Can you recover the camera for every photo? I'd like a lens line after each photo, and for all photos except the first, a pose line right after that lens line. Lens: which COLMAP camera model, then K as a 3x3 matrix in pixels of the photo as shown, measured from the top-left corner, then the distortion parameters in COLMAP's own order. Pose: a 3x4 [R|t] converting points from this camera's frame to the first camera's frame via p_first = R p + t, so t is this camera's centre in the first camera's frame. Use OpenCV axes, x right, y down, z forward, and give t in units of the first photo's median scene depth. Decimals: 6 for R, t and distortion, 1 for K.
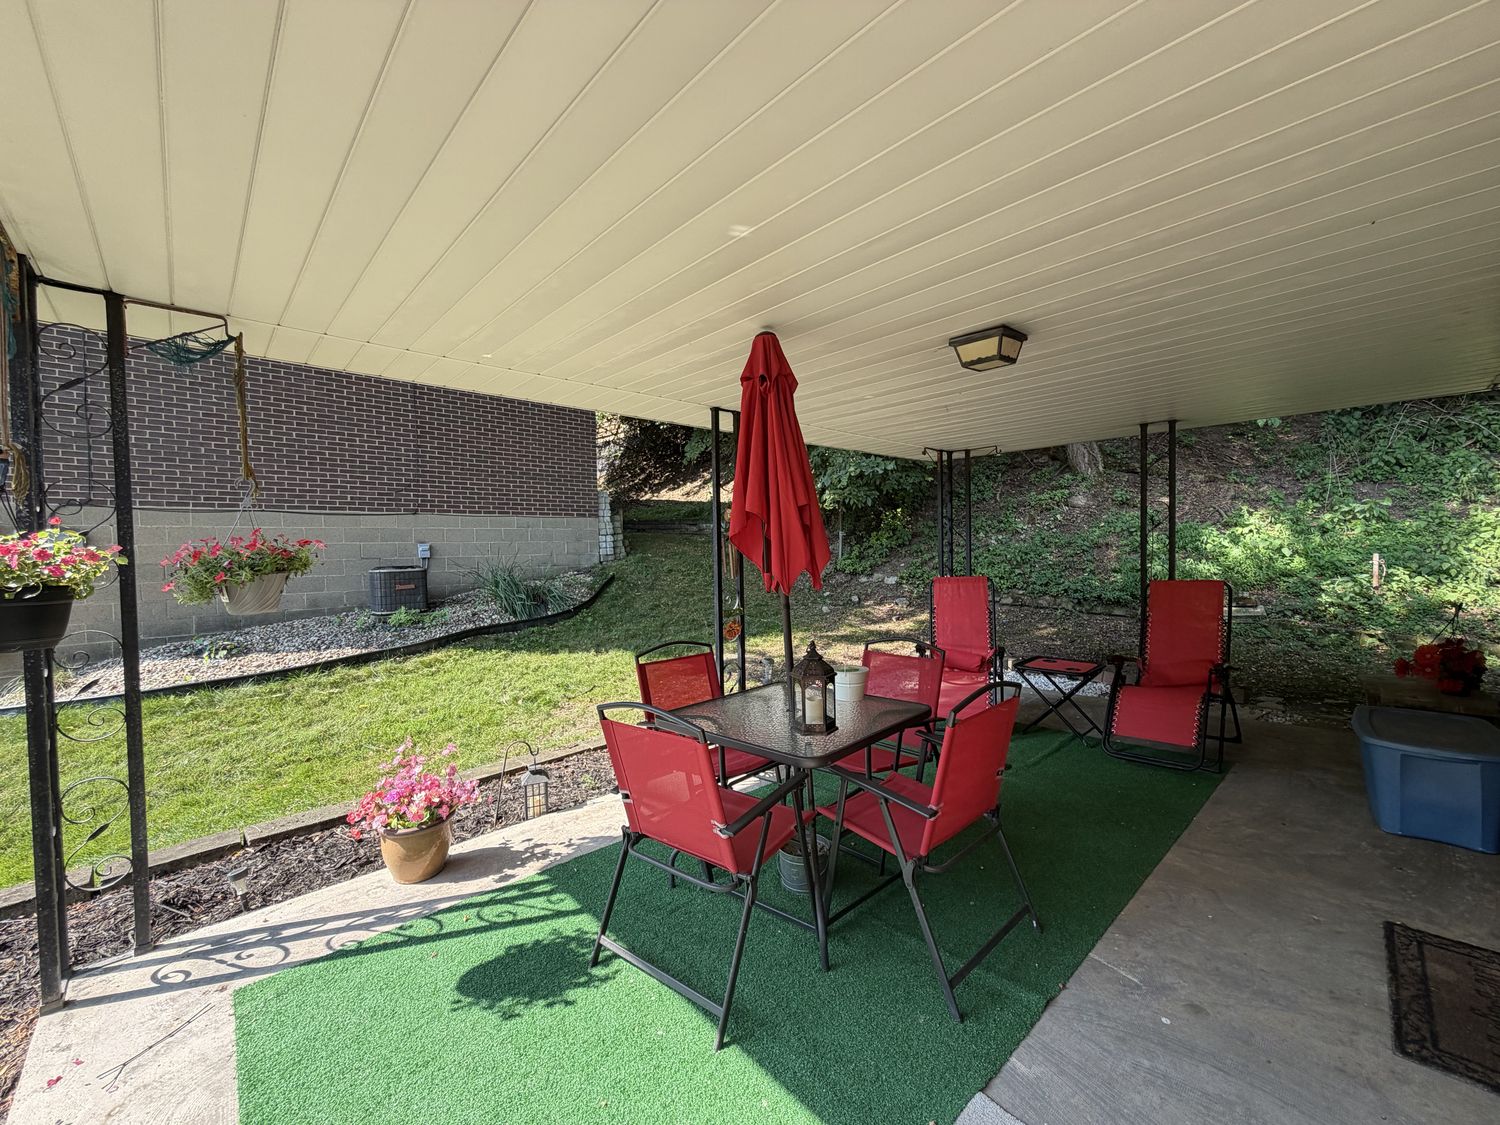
lens RADIAL K [[599.0, 0, 749.1], [0, 599.0, 560.6], [0, 0, 1]] dist [0.000237, 0.000261]
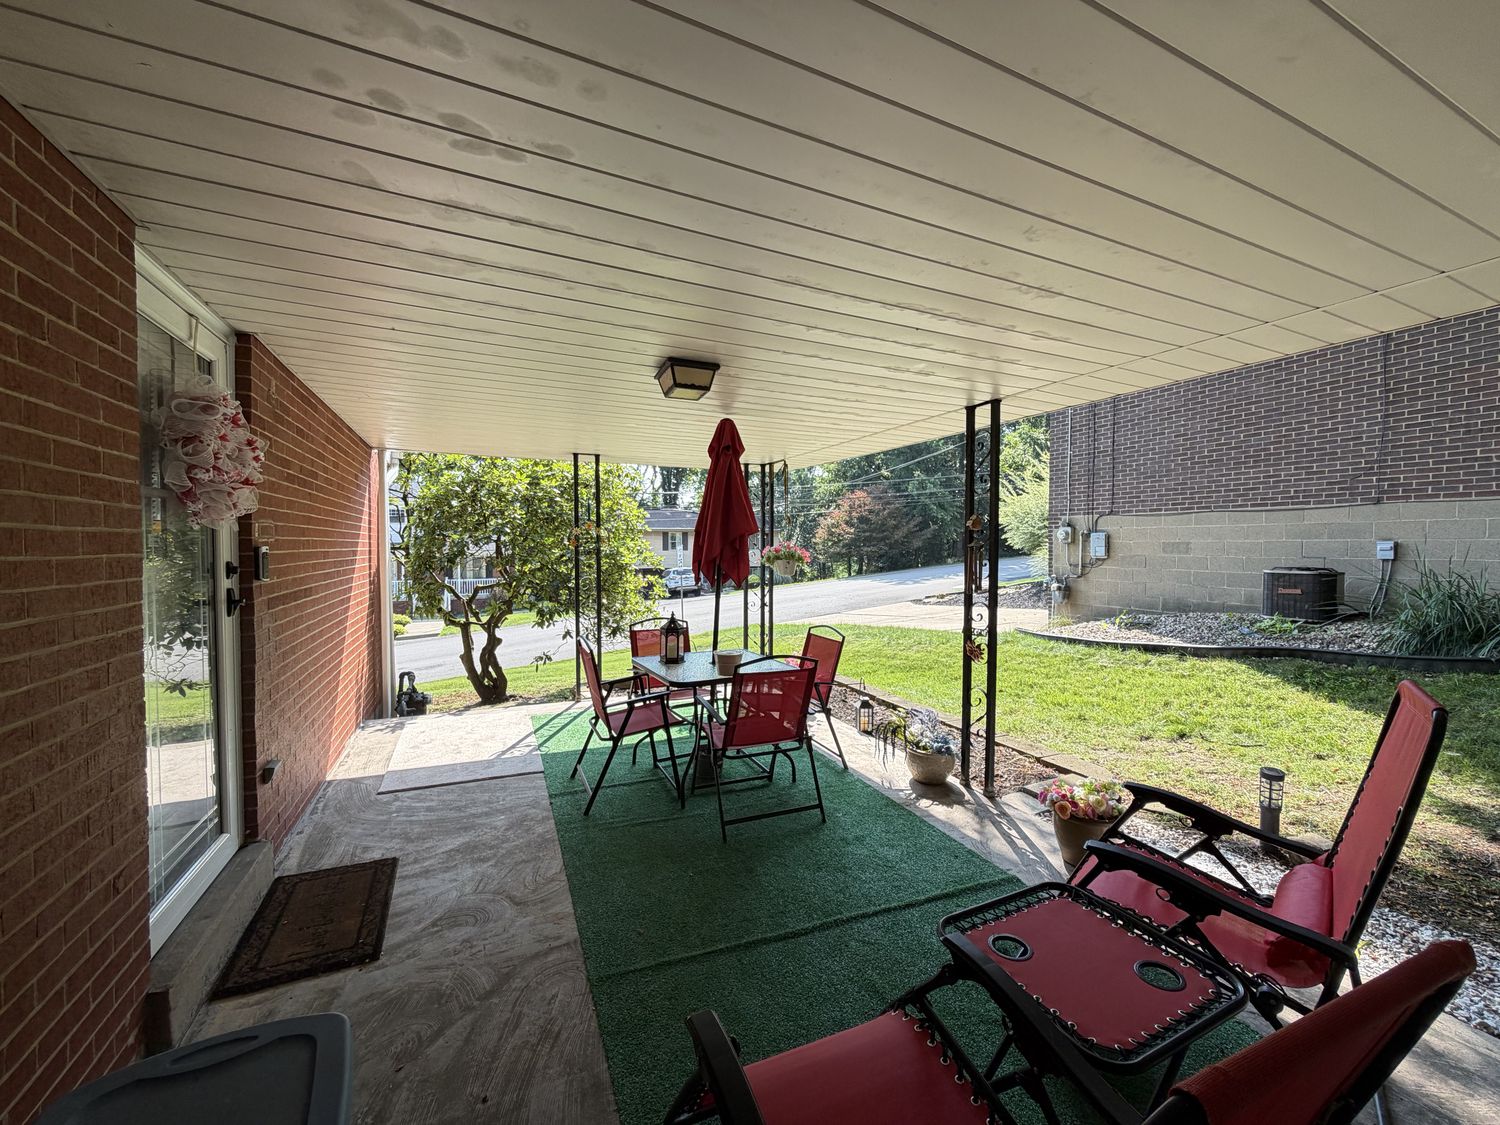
lens RADIAL K [[599.0, 0, 753.7], [0, 599.0, 560.7], [0, 0, 1]] dist [0.000237, 0.000261]
pose [[-0.318234, 0.039167, -0.947203, 0.493189], [-0.024278, 0.998482, 0.049444, -0.024104], [0.947701, 0.038731, -0.316800, 0.519029]]
